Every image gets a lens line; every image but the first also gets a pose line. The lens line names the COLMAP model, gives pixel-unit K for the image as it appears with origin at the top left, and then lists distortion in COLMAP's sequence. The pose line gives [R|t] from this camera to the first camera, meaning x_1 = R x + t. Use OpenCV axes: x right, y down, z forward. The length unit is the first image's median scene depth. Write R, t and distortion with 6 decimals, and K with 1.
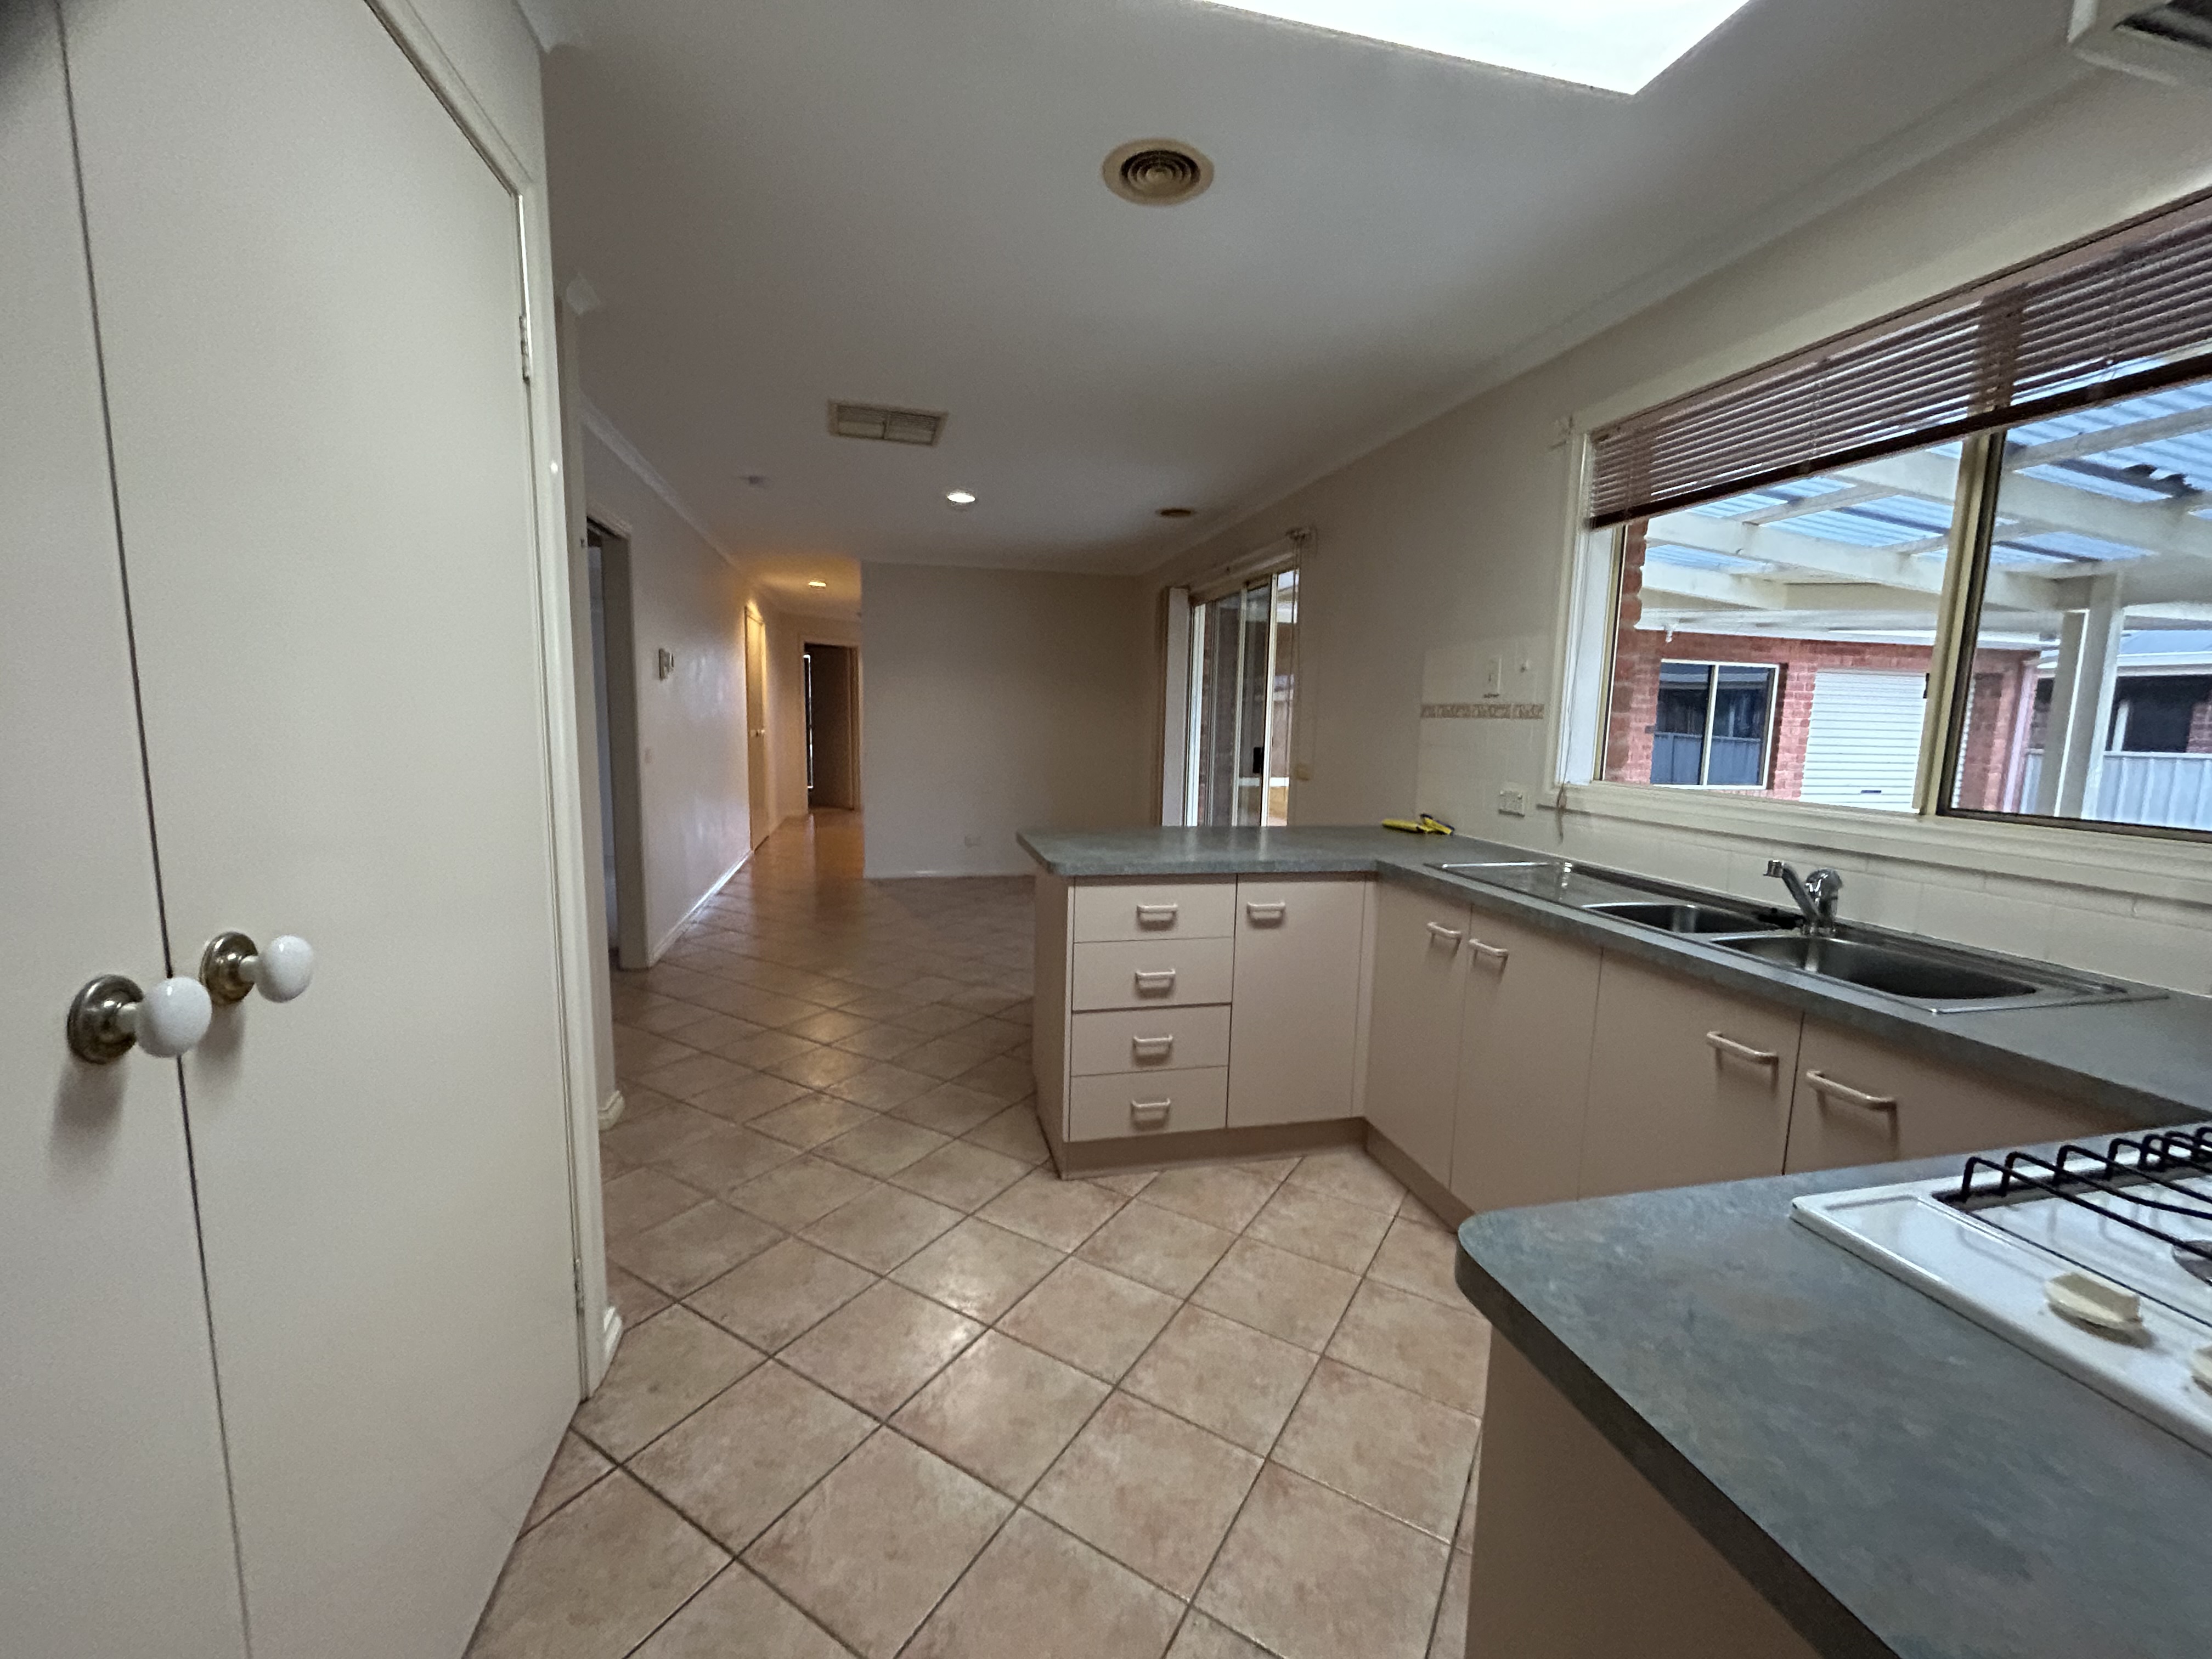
lens RADIAL K [[894.4, 0, 1100.6], [0, 894.4, 828.5], [0, 0, 1]] dist [0.000888, 0.000230]
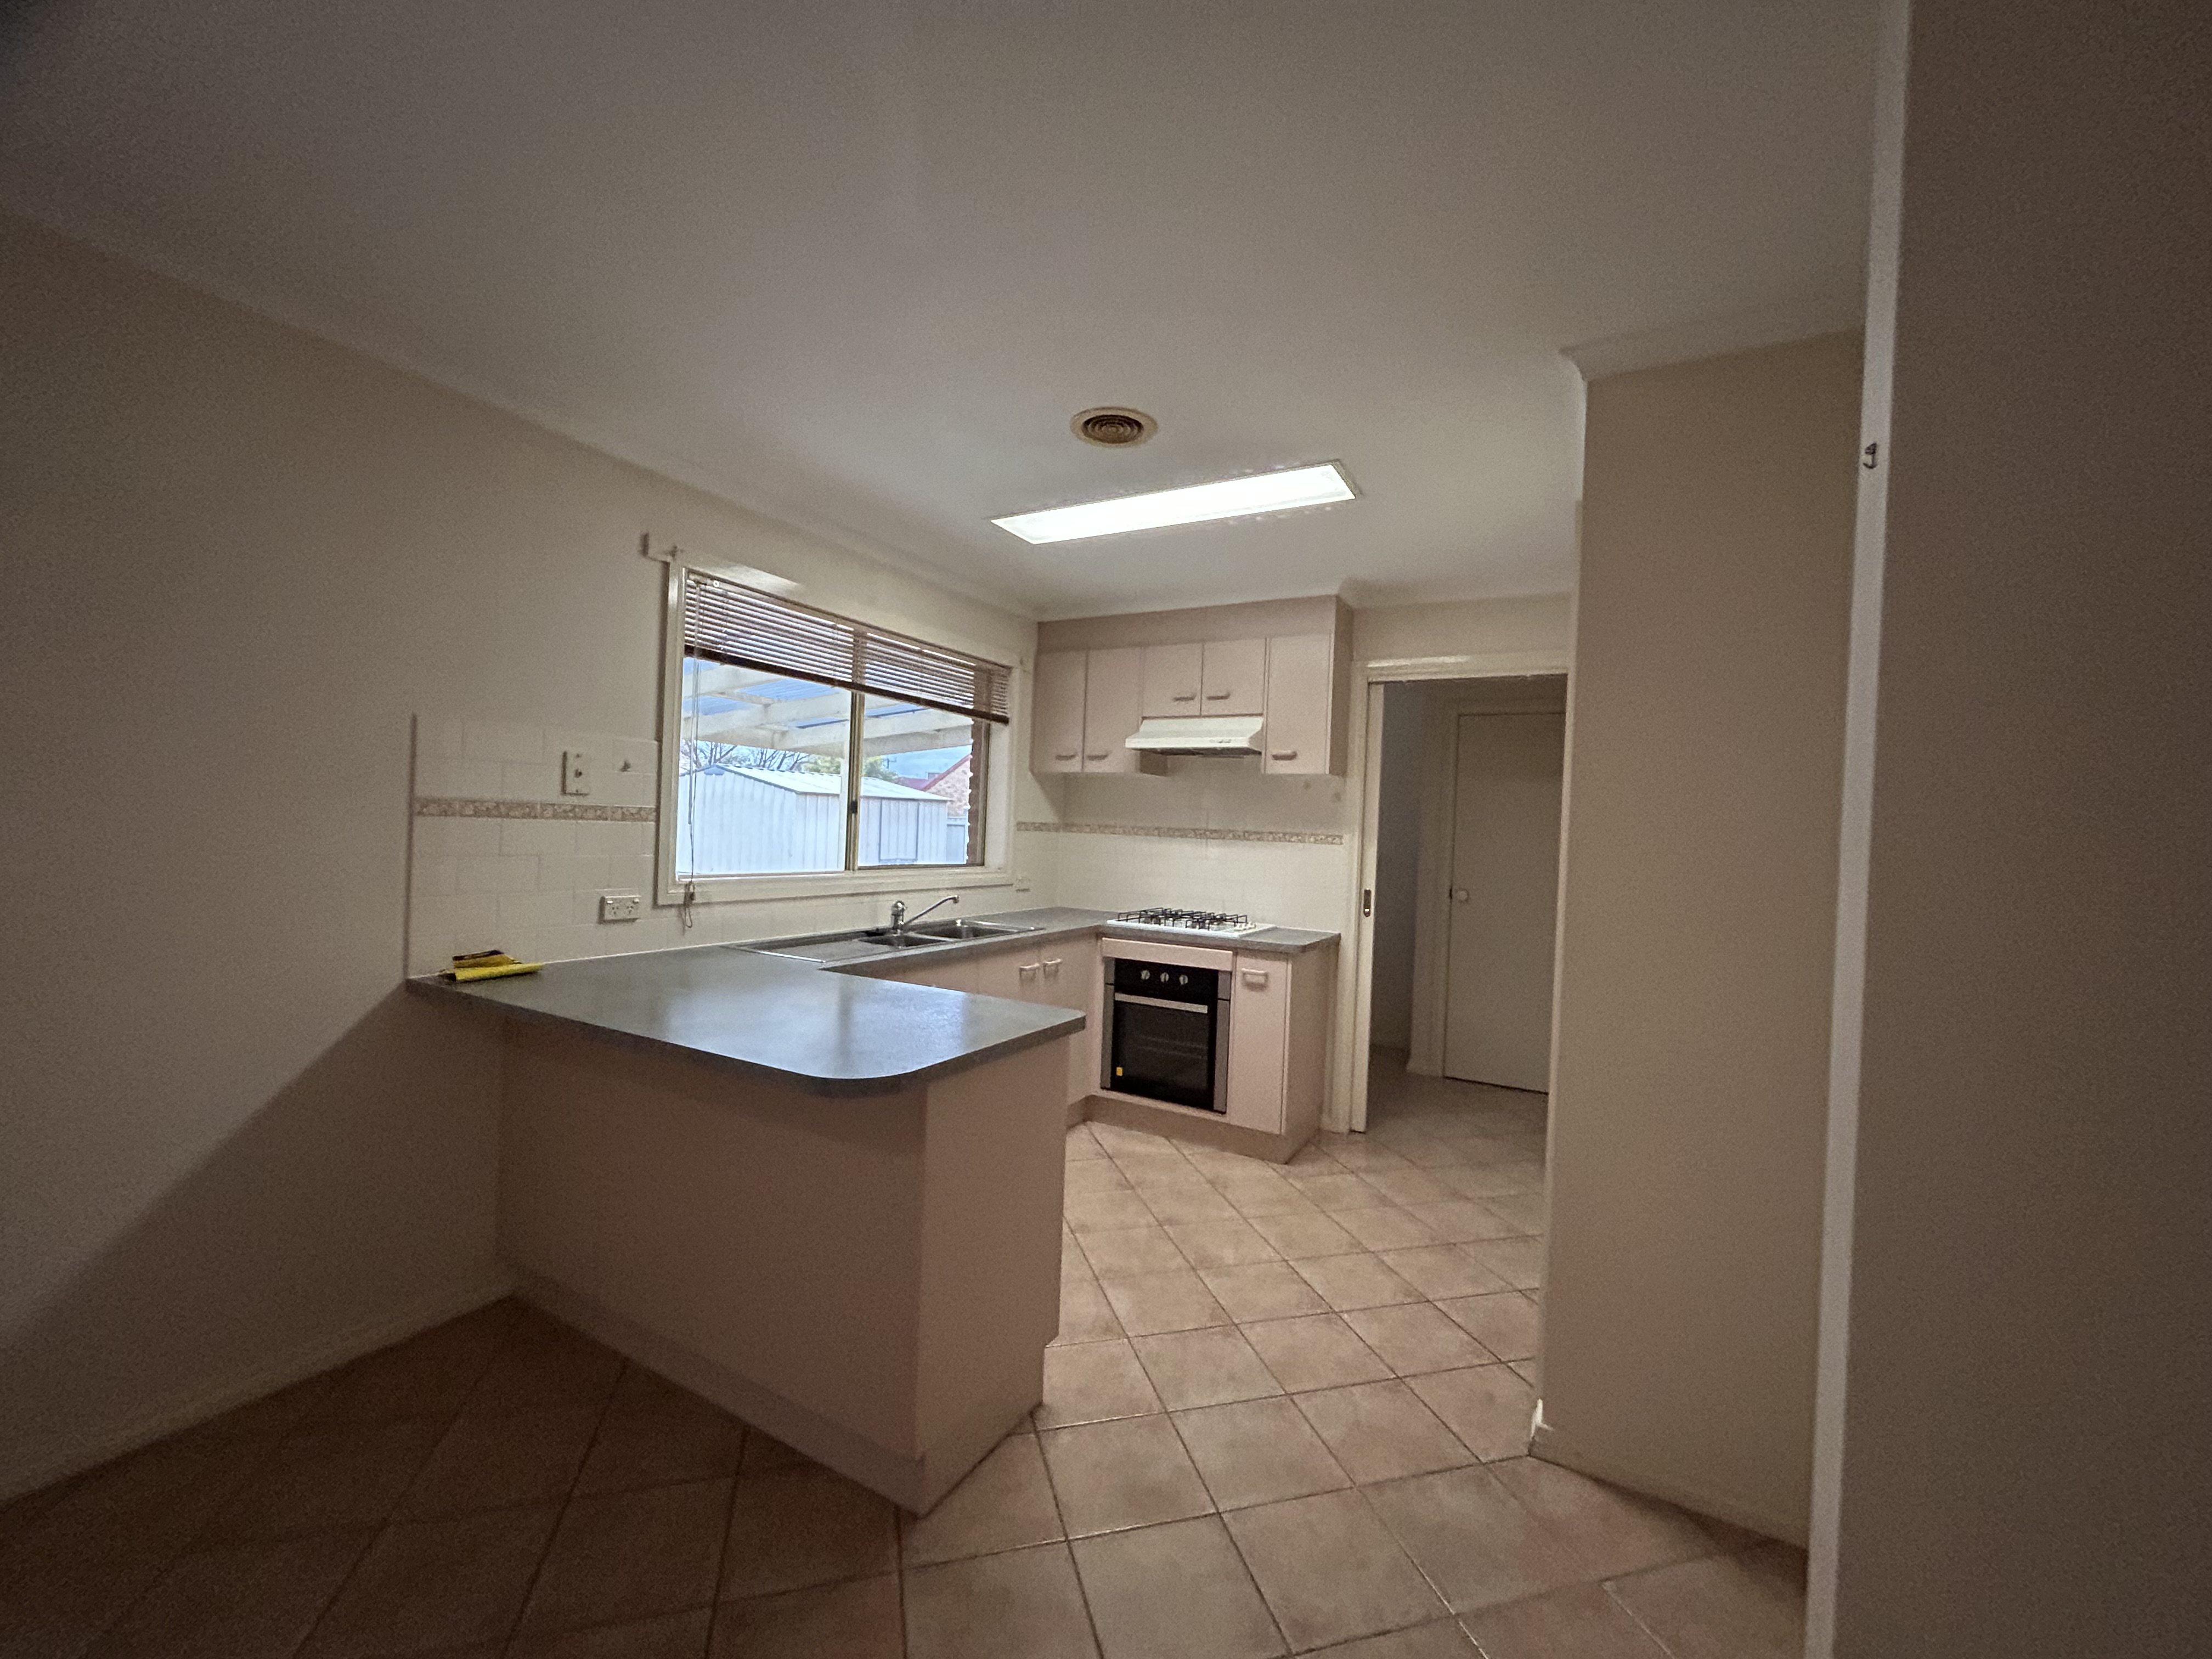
lens RADIAL K [[894.4, 0, 1100.6], [0, 894.4, 828.5], [0, 0, 1]] dist [0.000888, 0.000230]
pose [[-0.728099, -0.052513, 0.683457, -0.629520], [0.030615, 0.993575, 0.108955, -0.229856], [-0.684788, 0.100254, -0.721814, 1.513658]]
